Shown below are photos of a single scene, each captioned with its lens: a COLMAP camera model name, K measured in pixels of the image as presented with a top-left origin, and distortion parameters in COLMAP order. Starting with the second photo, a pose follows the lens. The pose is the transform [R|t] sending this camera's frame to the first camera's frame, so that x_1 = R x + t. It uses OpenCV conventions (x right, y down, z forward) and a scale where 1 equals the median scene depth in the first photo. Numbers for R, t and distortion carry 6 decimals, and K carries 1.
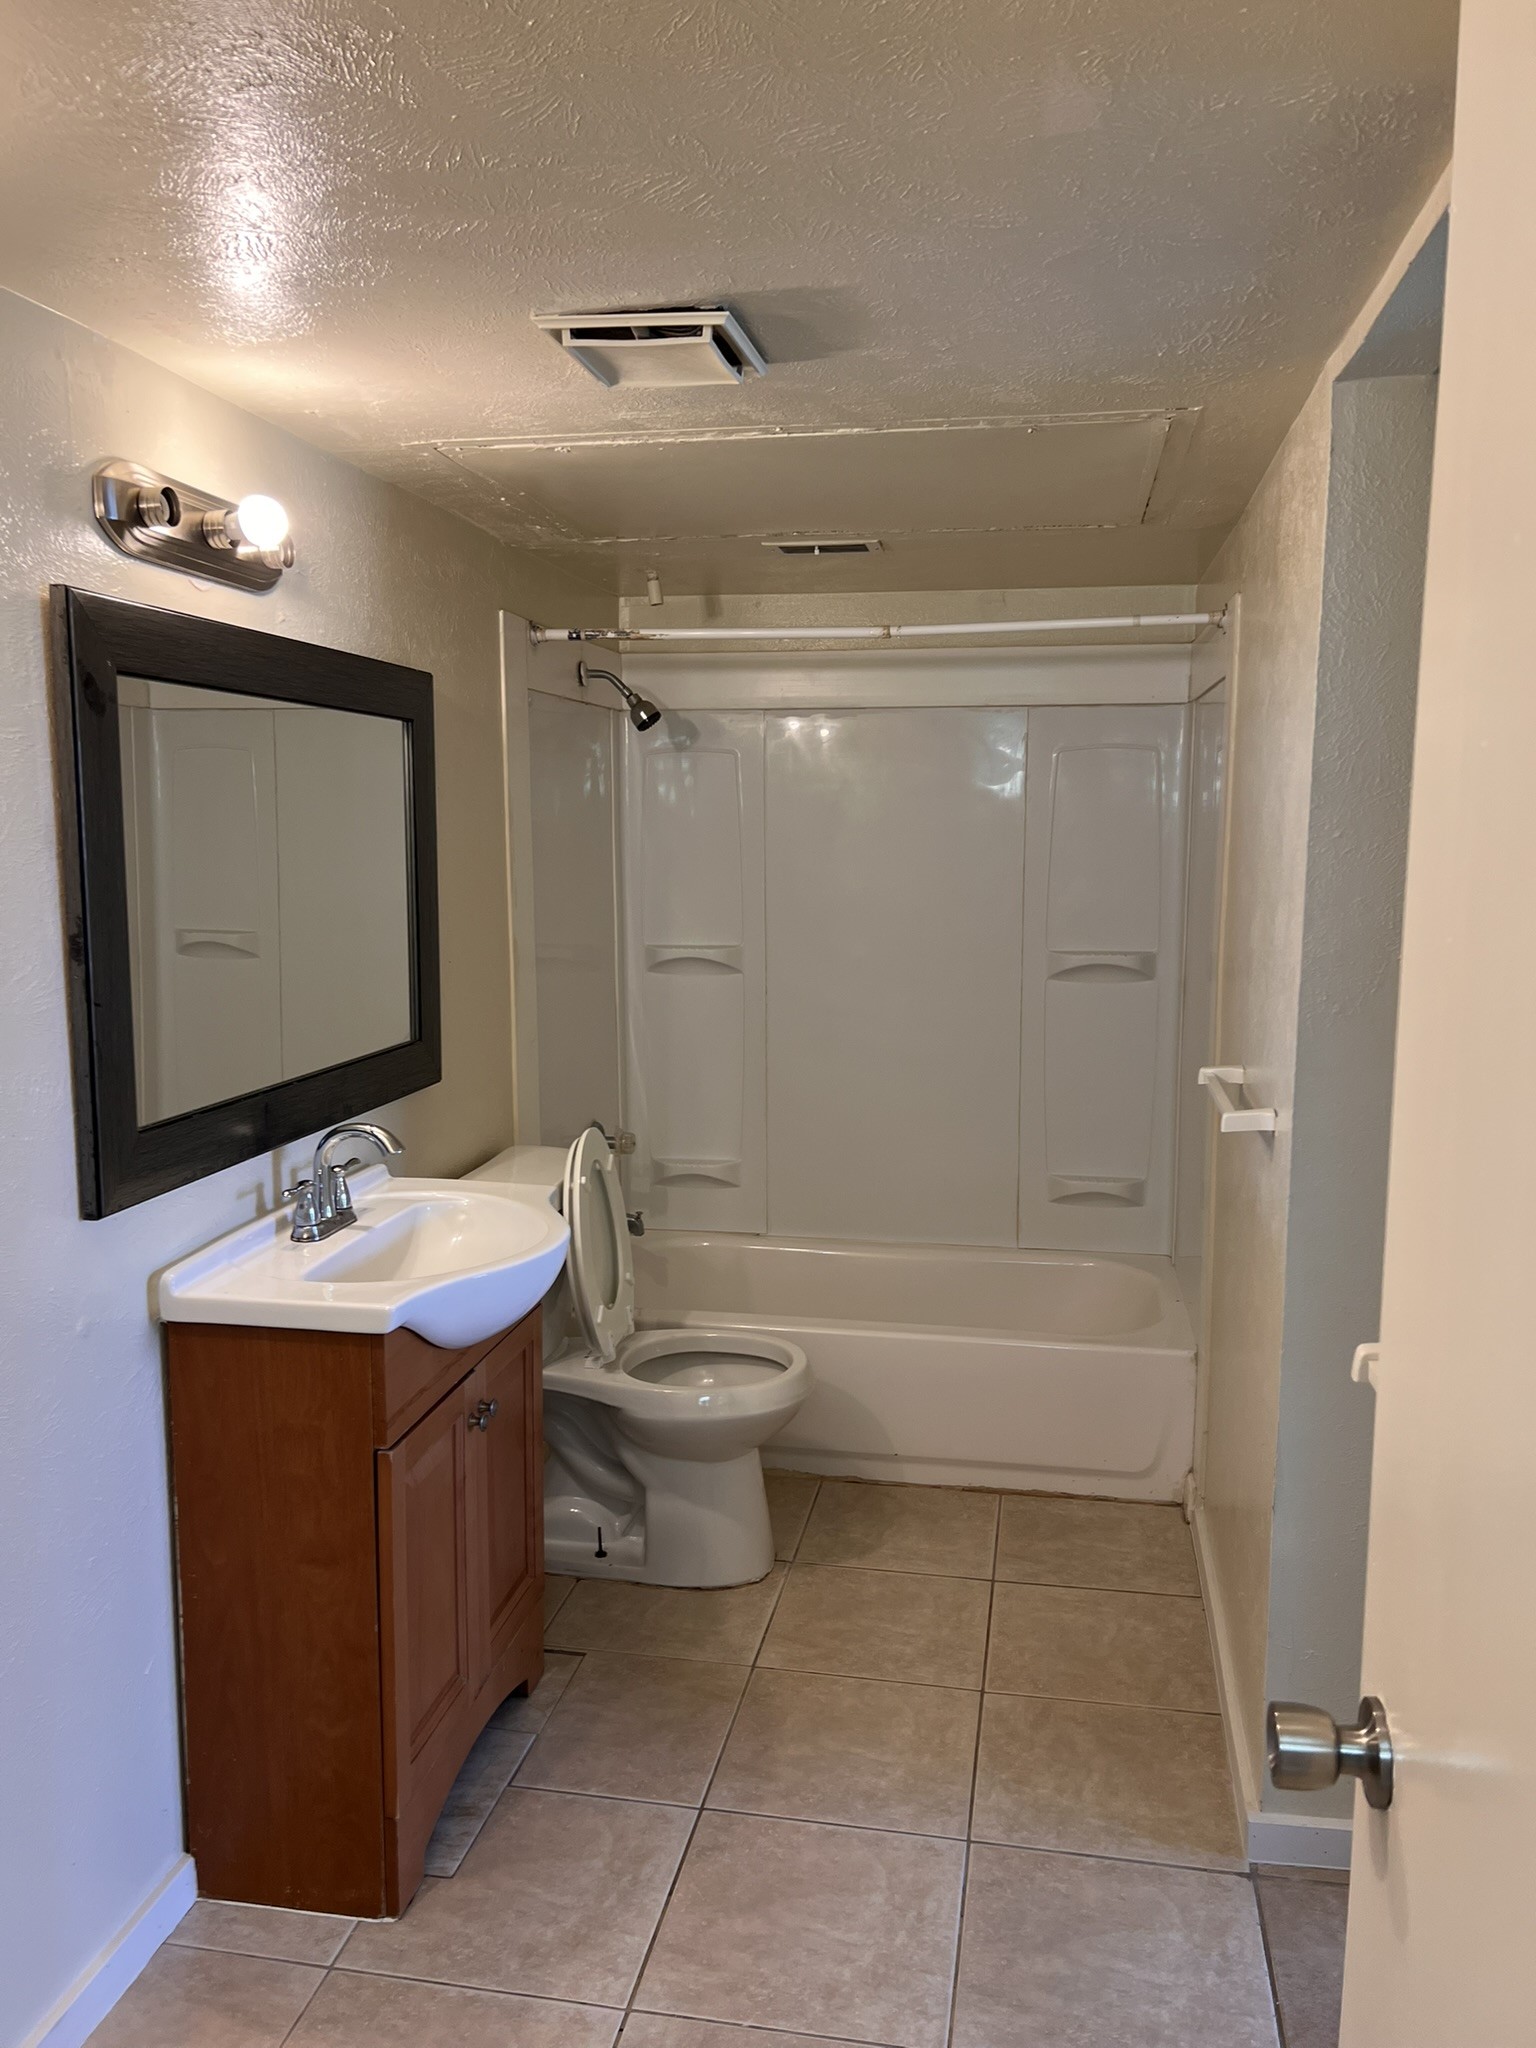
lens RADIAL K [[1543.9, 0, 764.7], [0, 1543.9, 1037.4], [0, 0, 1]] dist [0.046679, -0.049818]
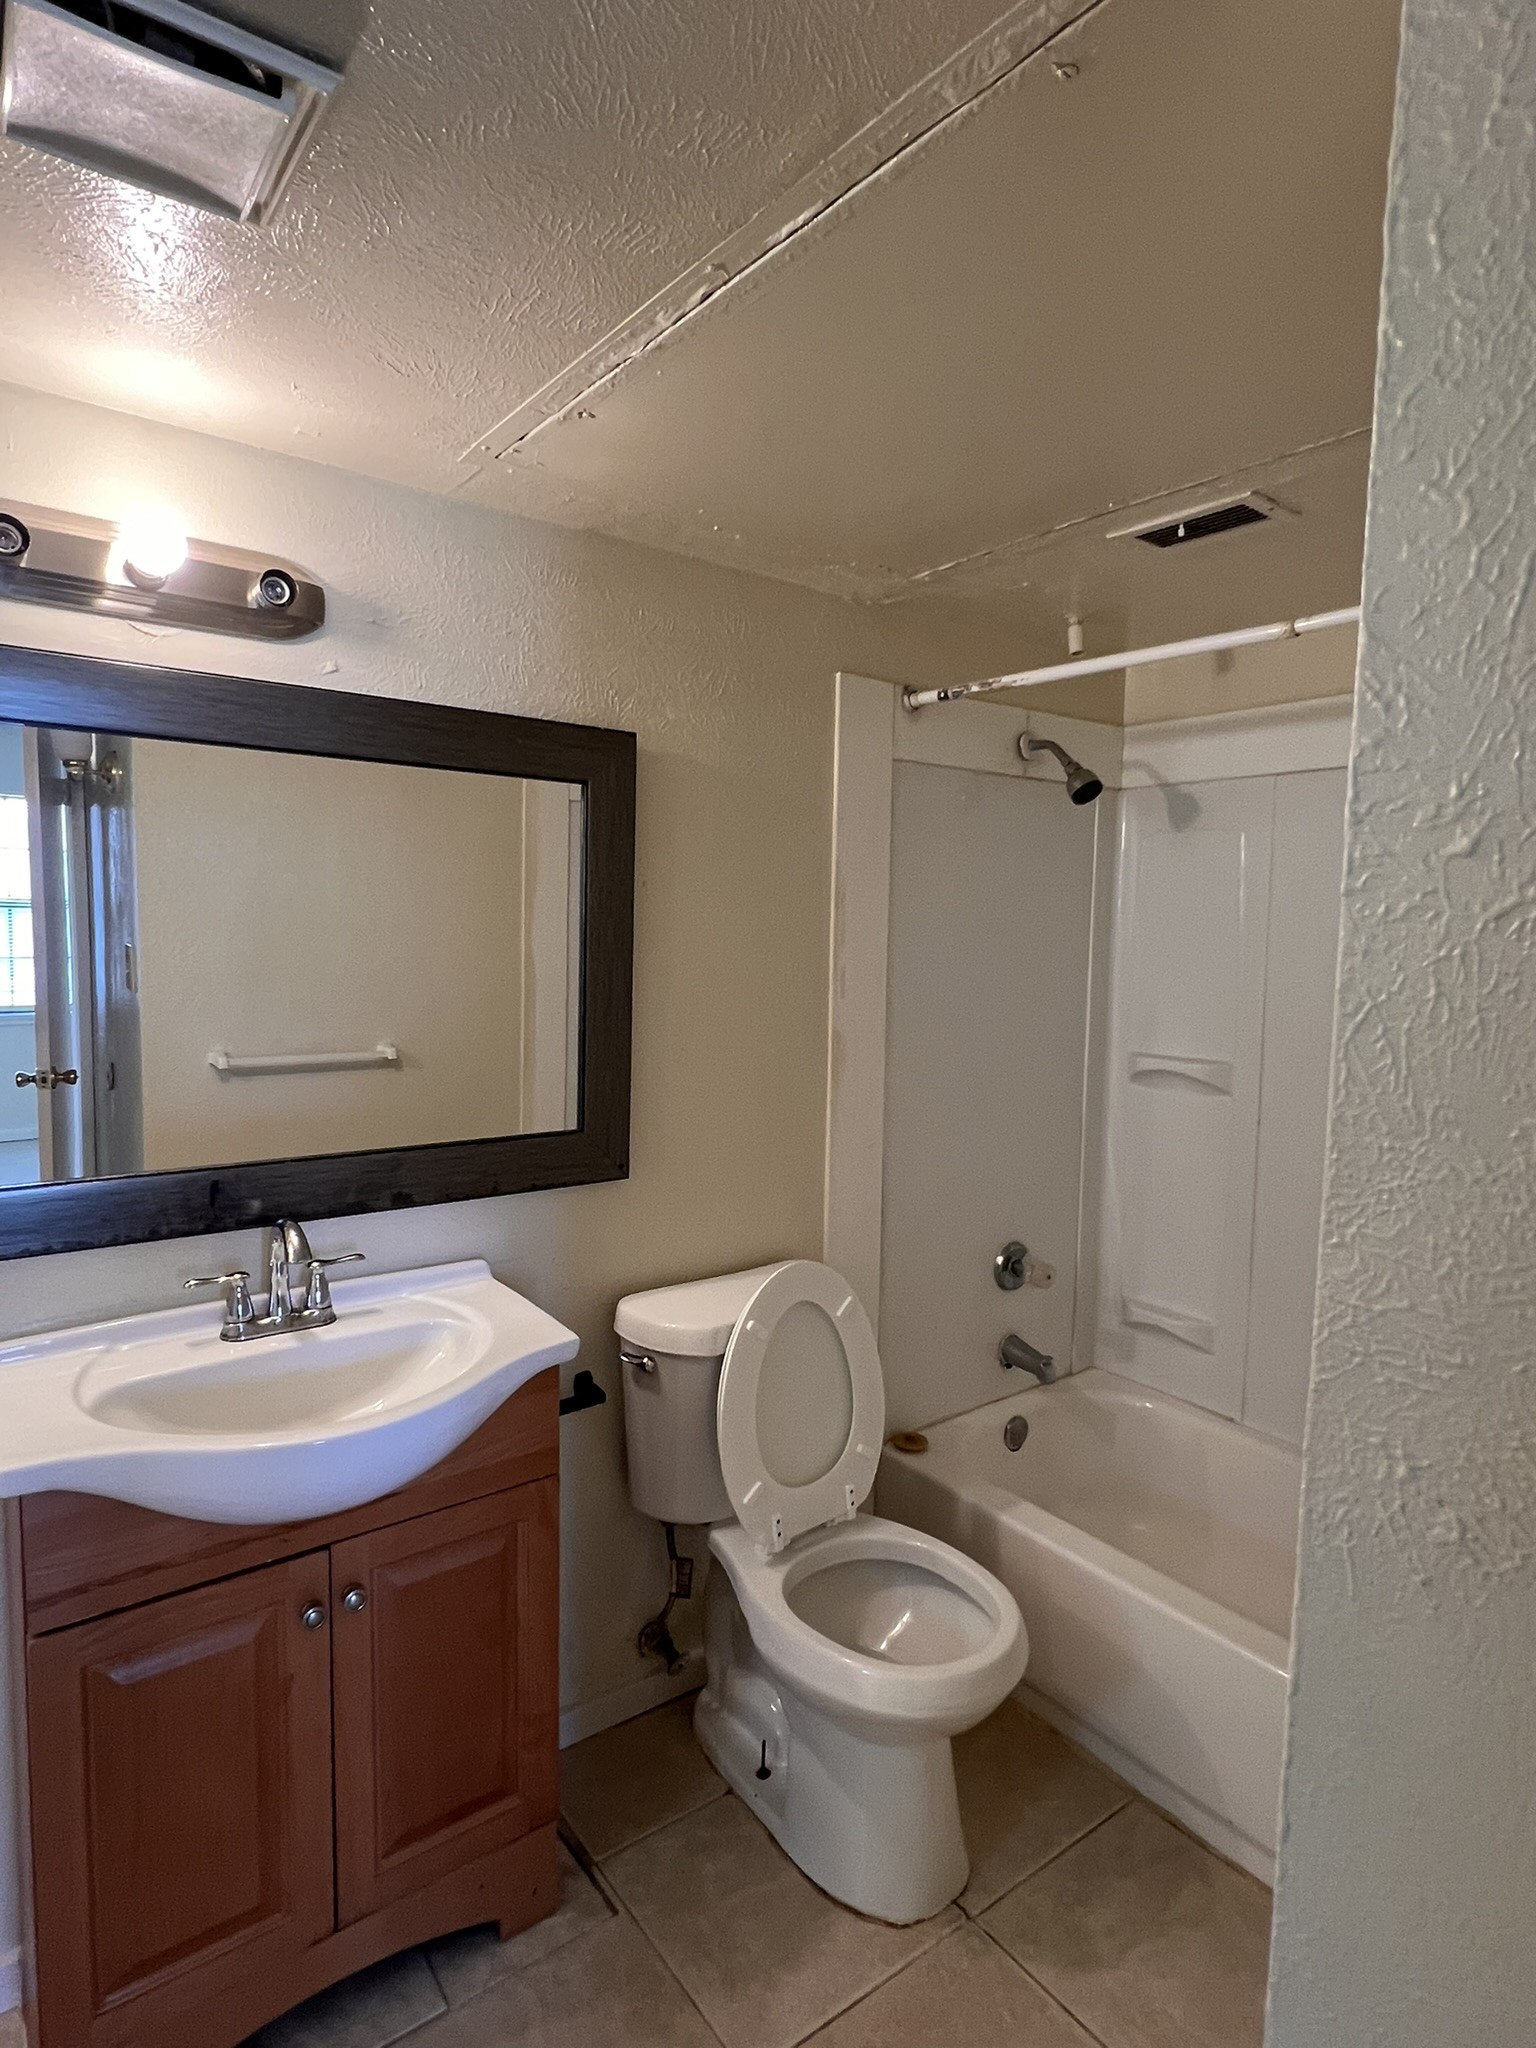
lens RADIAL K [[1124.3, 0, 771.5], [0, 1124.3, 1024.0], [0, 0, 1]] dist [-0.004622, -0.000164]
pose [[0.738764, 0.073296, -0.669967, 0.258692], [-0.113023, 0.993464, -0.015942, -0.054423], [0.664420, 0.087499, 0.742220, 0.499088]]
